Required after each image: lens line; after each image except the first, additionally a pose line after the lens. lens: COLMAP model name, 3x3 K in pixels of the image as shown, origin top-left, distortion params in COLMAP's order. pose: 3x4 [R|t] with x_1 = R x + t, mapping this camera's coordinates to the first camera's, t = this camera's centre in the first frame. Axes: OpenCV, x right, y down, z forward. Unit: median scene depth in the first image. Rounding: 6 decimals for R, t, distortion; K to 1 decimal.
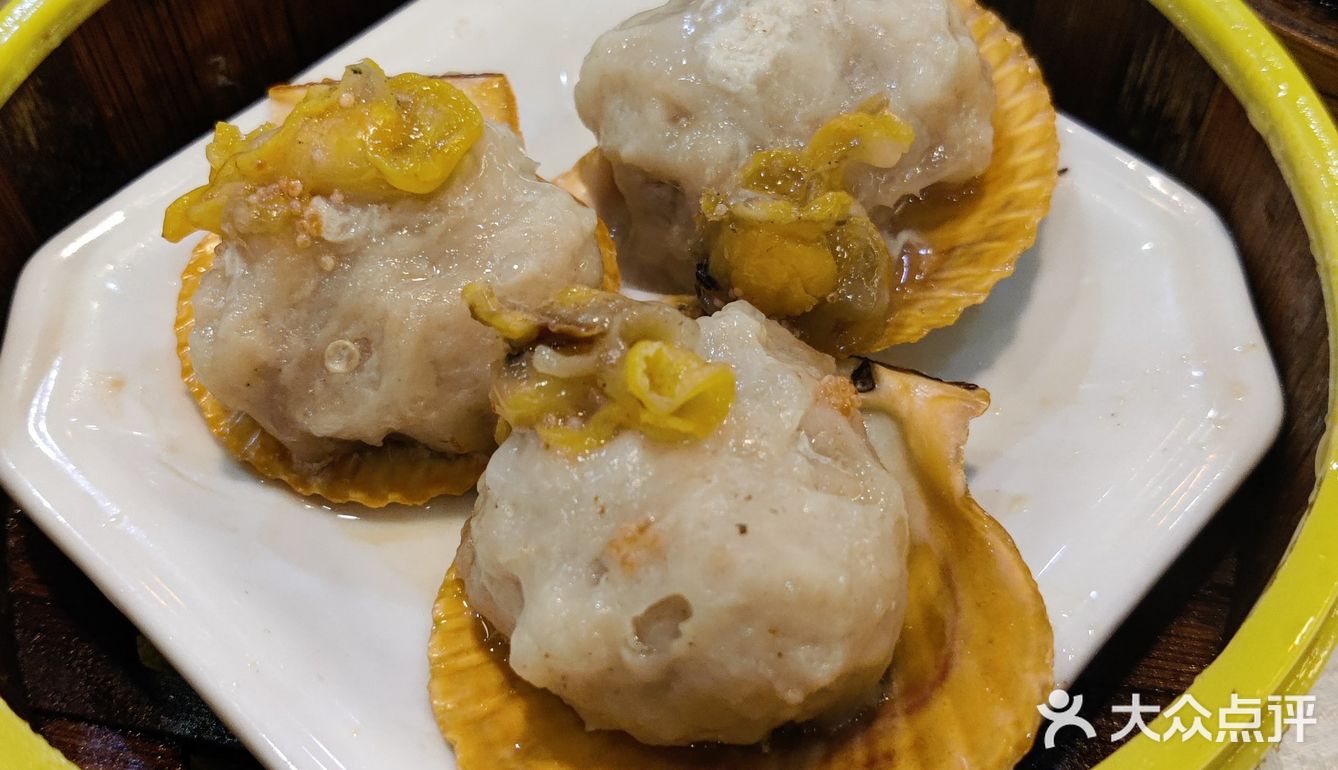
lens RADIAL K [[1428.7, 0, 623.7], [0, 1428.7, 383.1], [0, 0, 1]] dist [0.123773, -0.399630]
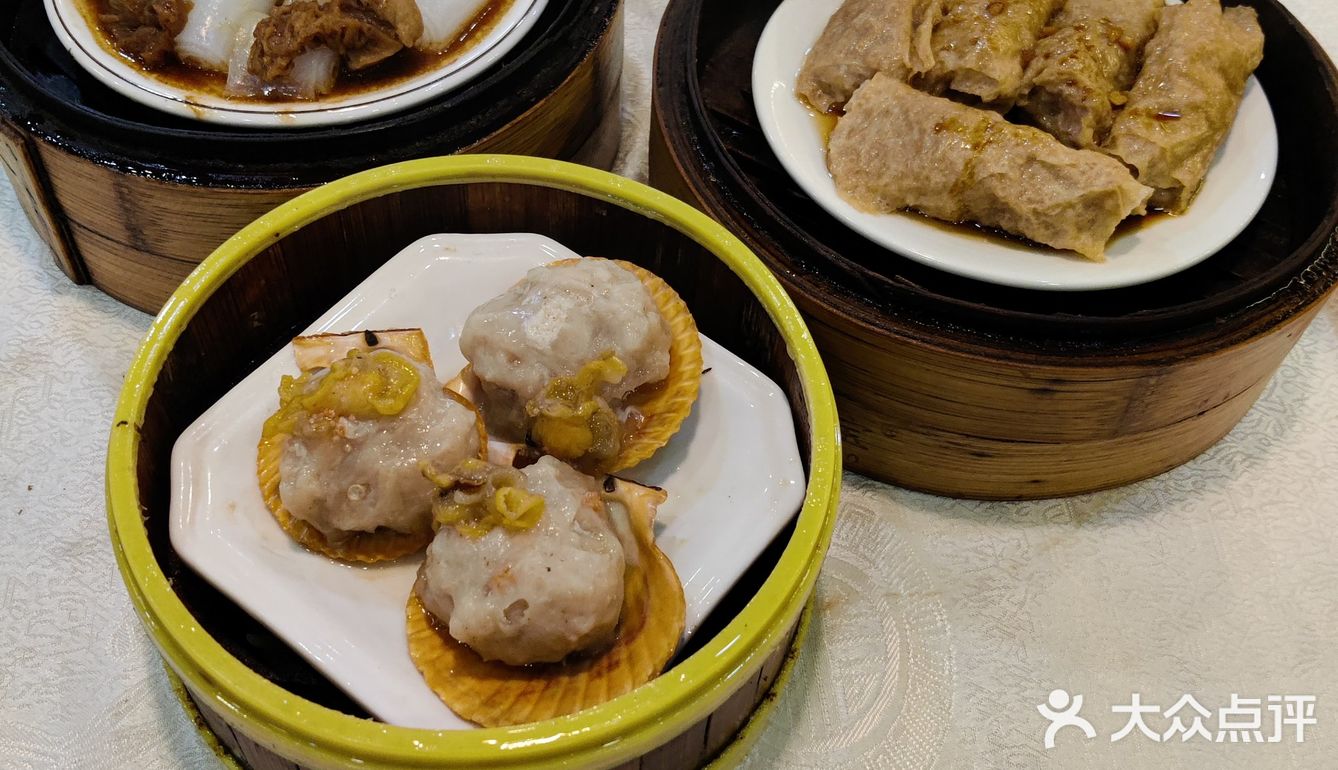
lens RADIAL K [[1428.7, 0, 623.7], [0, 1428.7, 383.1], [0, 0, 1]] dist [0.123773, -0.399630]
pose [[0.992639, -0.040454, 0.114152, -0.042715], [0.039381, 0.999157, 0.011634, -0.187932], [-0.114526, -0.007053, 0.993395, -1.123375]]
